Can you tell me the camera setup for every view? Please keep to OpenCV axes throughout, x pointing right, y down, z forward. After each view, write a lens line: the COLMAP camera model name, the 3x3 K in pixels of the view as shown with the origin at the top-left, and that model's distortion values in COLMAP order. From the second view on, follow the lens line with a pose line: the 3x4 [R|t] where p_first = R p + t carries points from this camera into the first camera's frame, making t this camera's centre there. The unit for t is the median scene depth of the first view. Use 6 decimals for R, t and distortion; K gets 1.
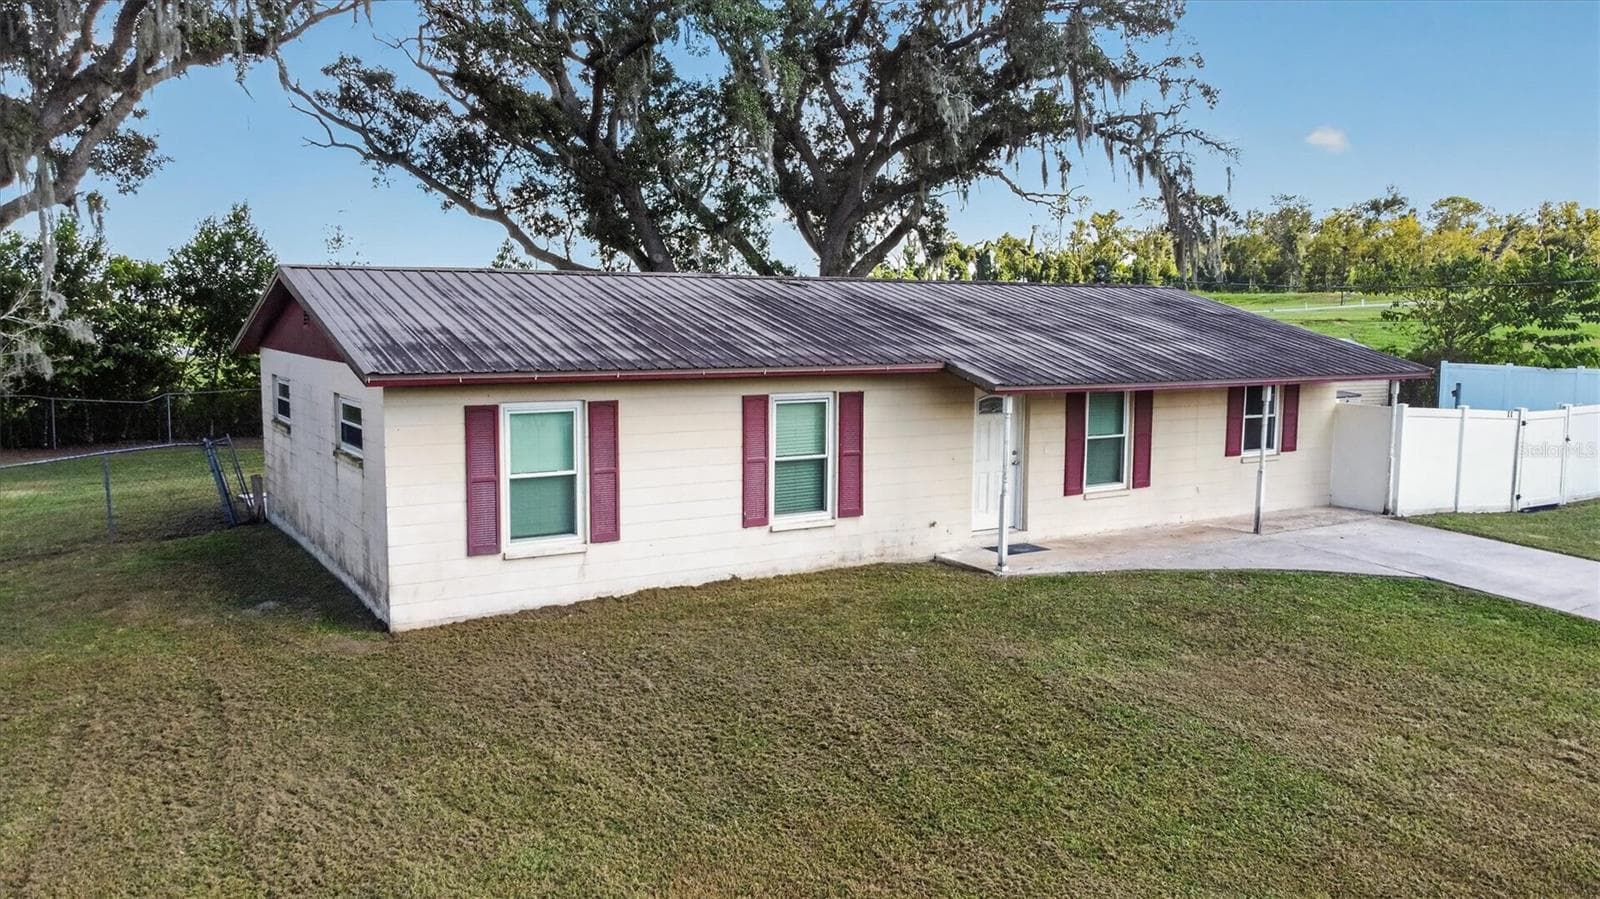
lens RADIAL K [[1233.0, 0, 774.8], [0, 1233.0, 444.4], [0, 0, 1]] dist [0.003182, -0.002558]
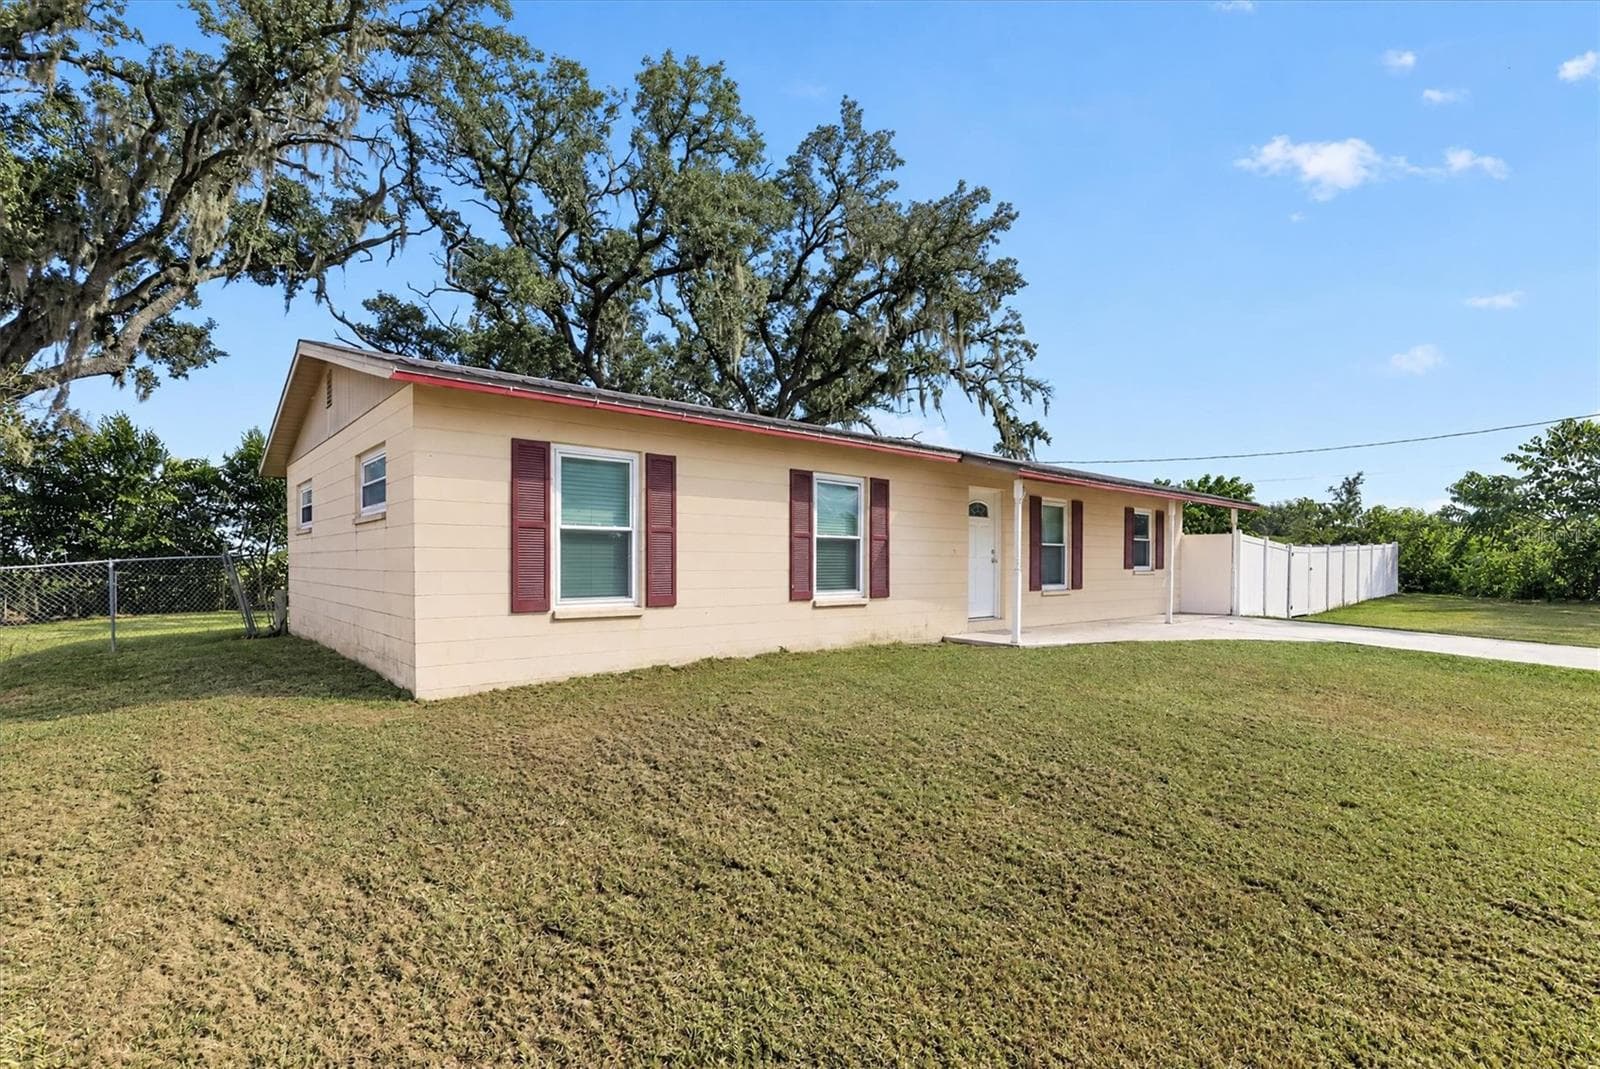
lens RADIAL K [[761.0, 0, 800.8], [0, 761.0, 574.1], [0, 0, 1]] dist [-0.016358, 0.000392]
pose [[0.985085, -0.006085, 0.171960, -0.123226], [0.022466, 0.995368, -0.093480, 0.103870], [-0.170594, 0.095949, 0.980659, 0.384957]]
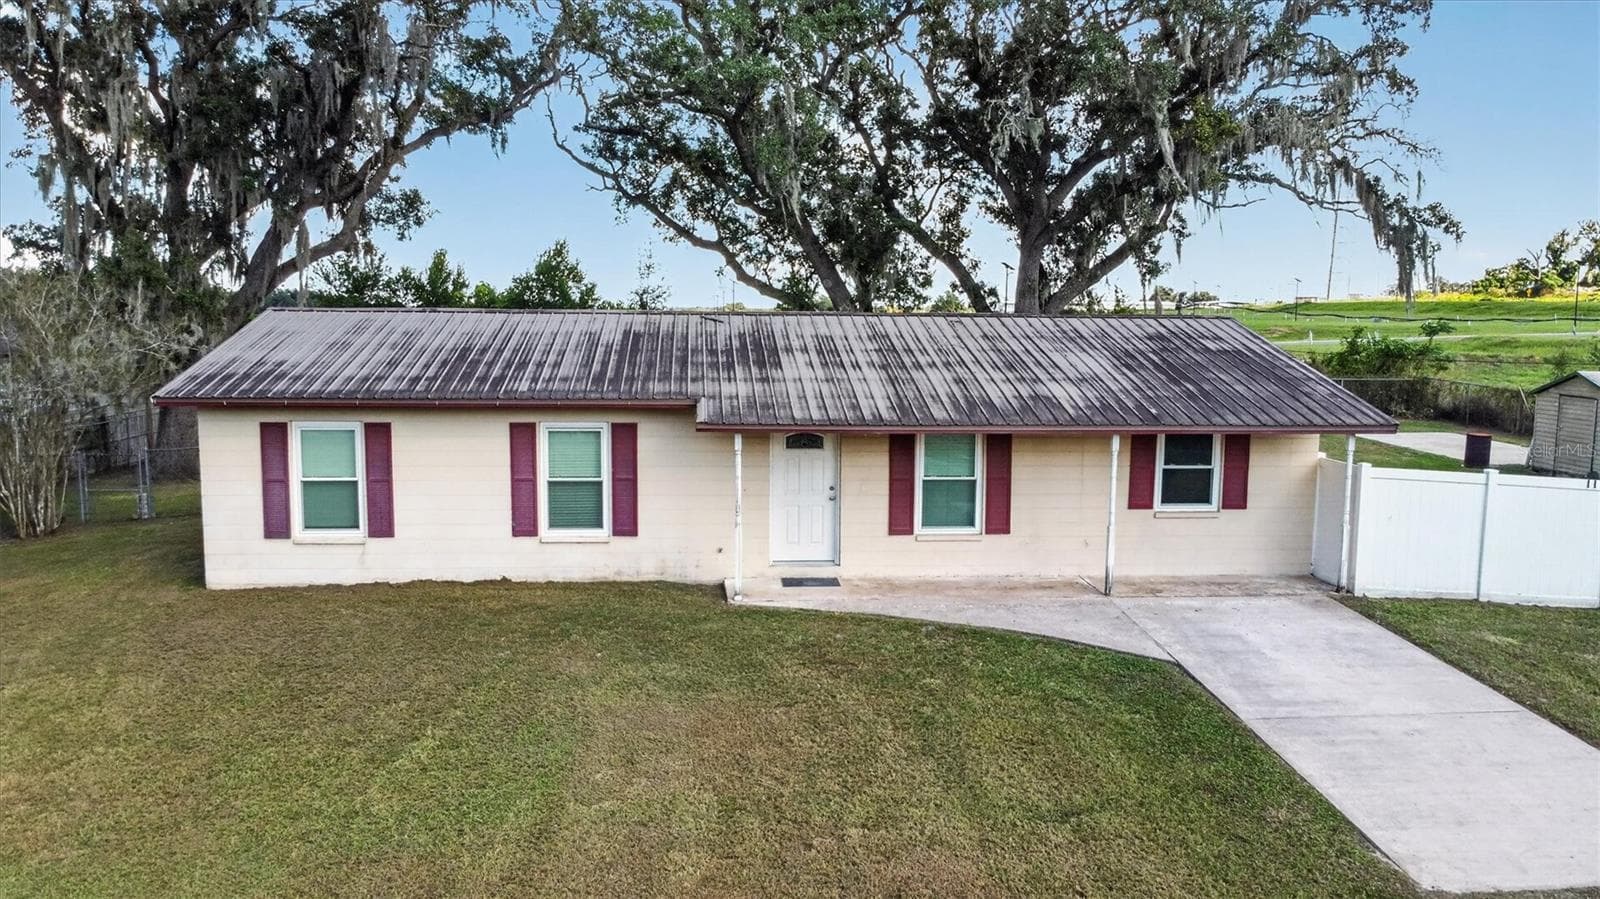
lens RADIAL K [[1233.0, 0, 774.8], [0, 1233.0, 444.4], [0, 0, 1]] dist [0.003182, -0.002558]
pose [[0.882745, 0.051551, -0.467017, 0.726685], [-0.052850, 0.998549, 0.010329, -0.043585], [0.466871, 0.015564, 0.884188, 0.090429]]
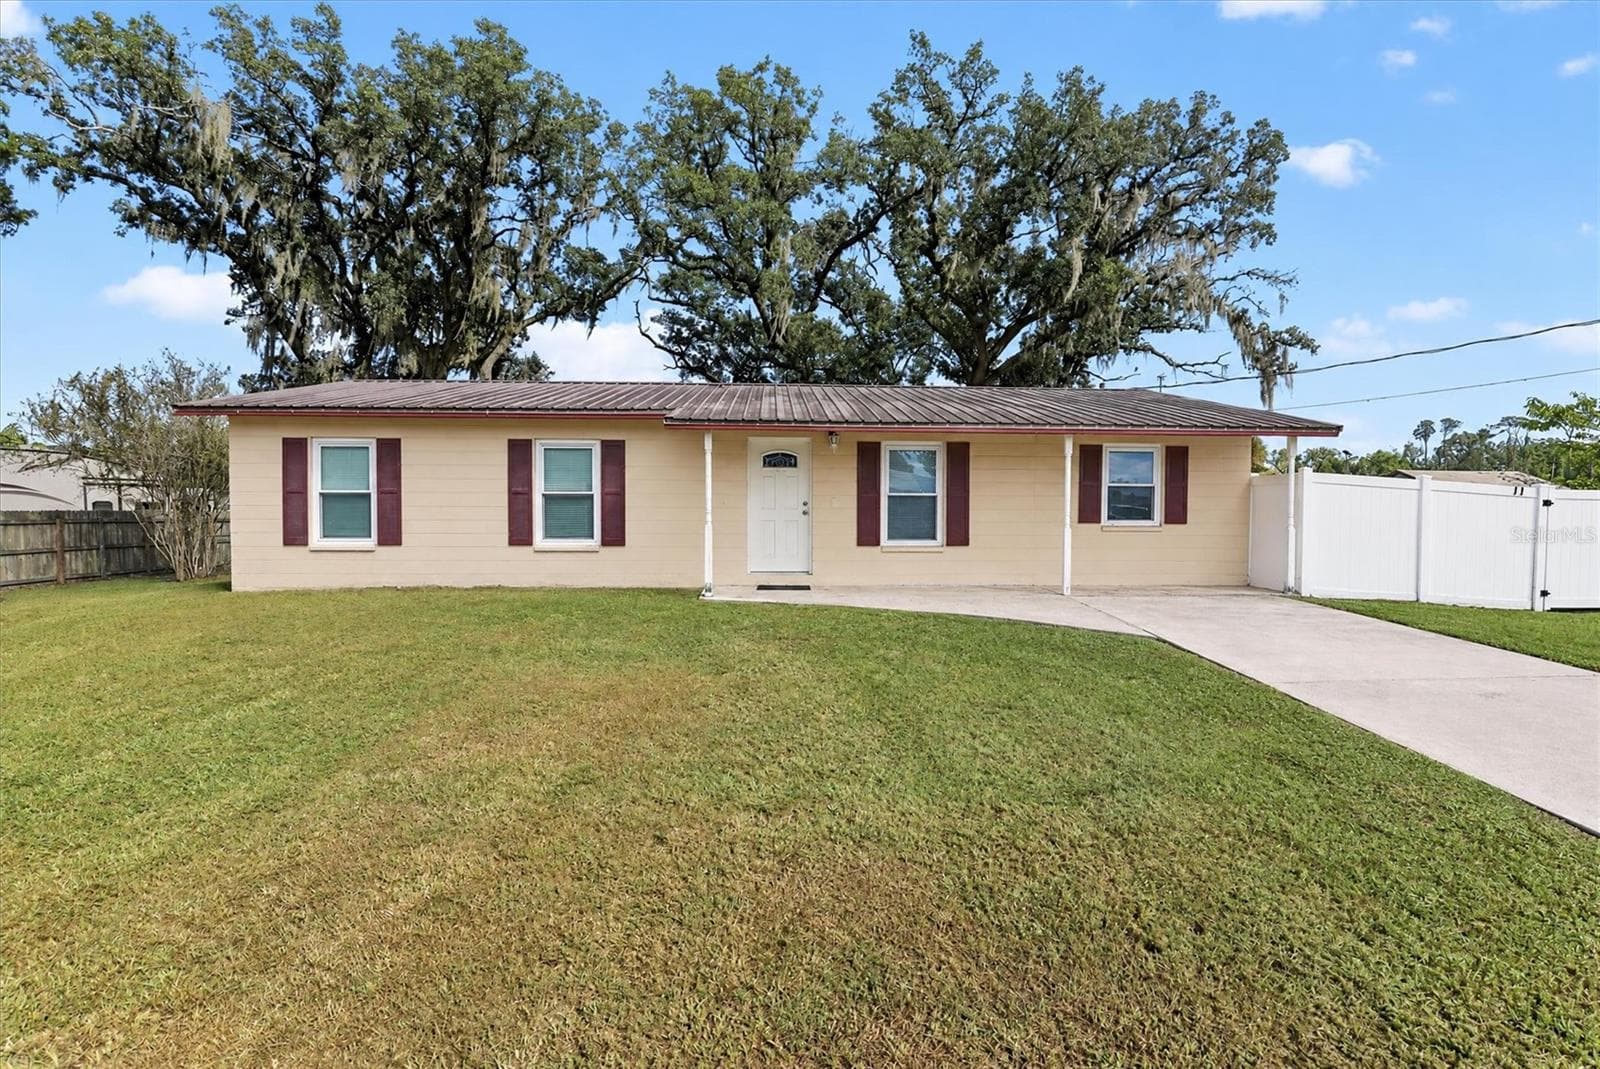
lens RADIAL K [[735.0, 0, 800.4], [0, 735.0, 533.4], [0, 0, 1]] dist [-0.014590, 0.000163]
pose [[0.870498, 0.011778, -0.492031, 0.600545], [-0.052476, 0.996236, -0.068993, 0.091757], [0.489366, 0.085878, 0.867840, 0.493961]]
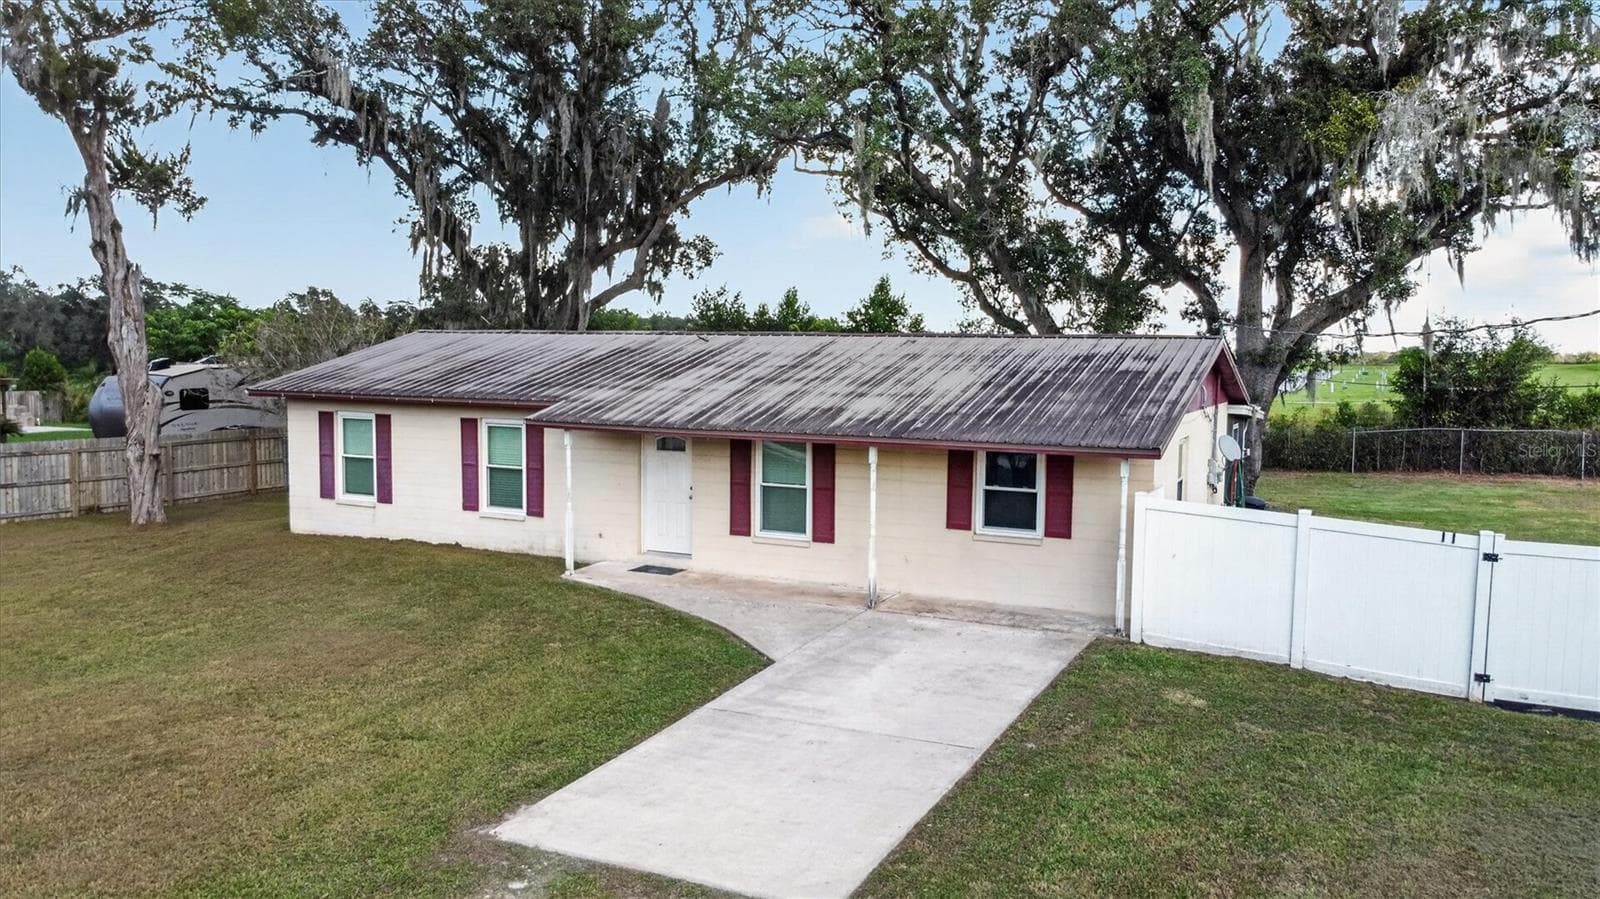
lens RADIAL K [[1233.0, 0, 774.8], [0, 1233.0, 444.4], [0, 0, 1]] dist [0.003182, -0.002558]
pose [[0.522313, 0.068064, -0.850033, 1.370131], [-0.101918, 0.994647, 0.017018, -0.068984], [0.846641, 0.077745, 0.526454, 0.548144]]
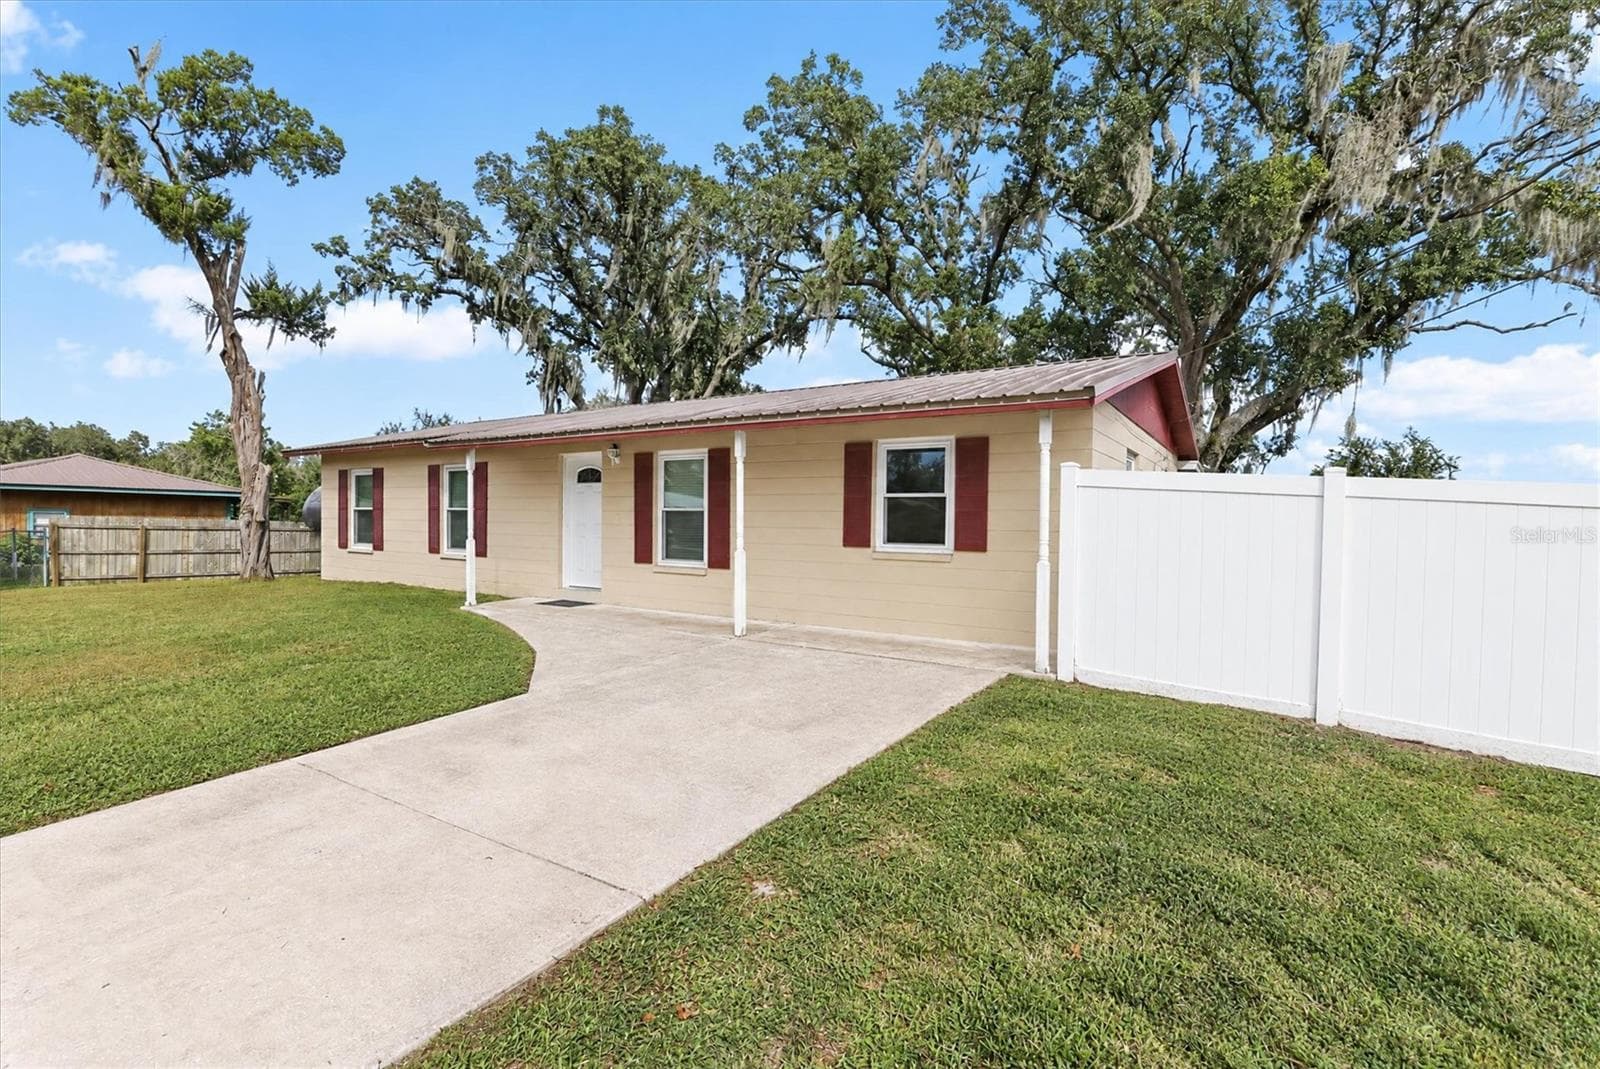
lens RADIAL K [[737.2, 0, 800.0], [0, 737.2, 534.5], [0, 0, 1]] dist [-0.014365, -0.000101]
pose [[0.429069, 0.013201, -0.903175, 0.987229], [-0.110888, 0.993100, -0.038163, 0.029284], [0.896439, 0.116526, 0.427572, 1.019843]]
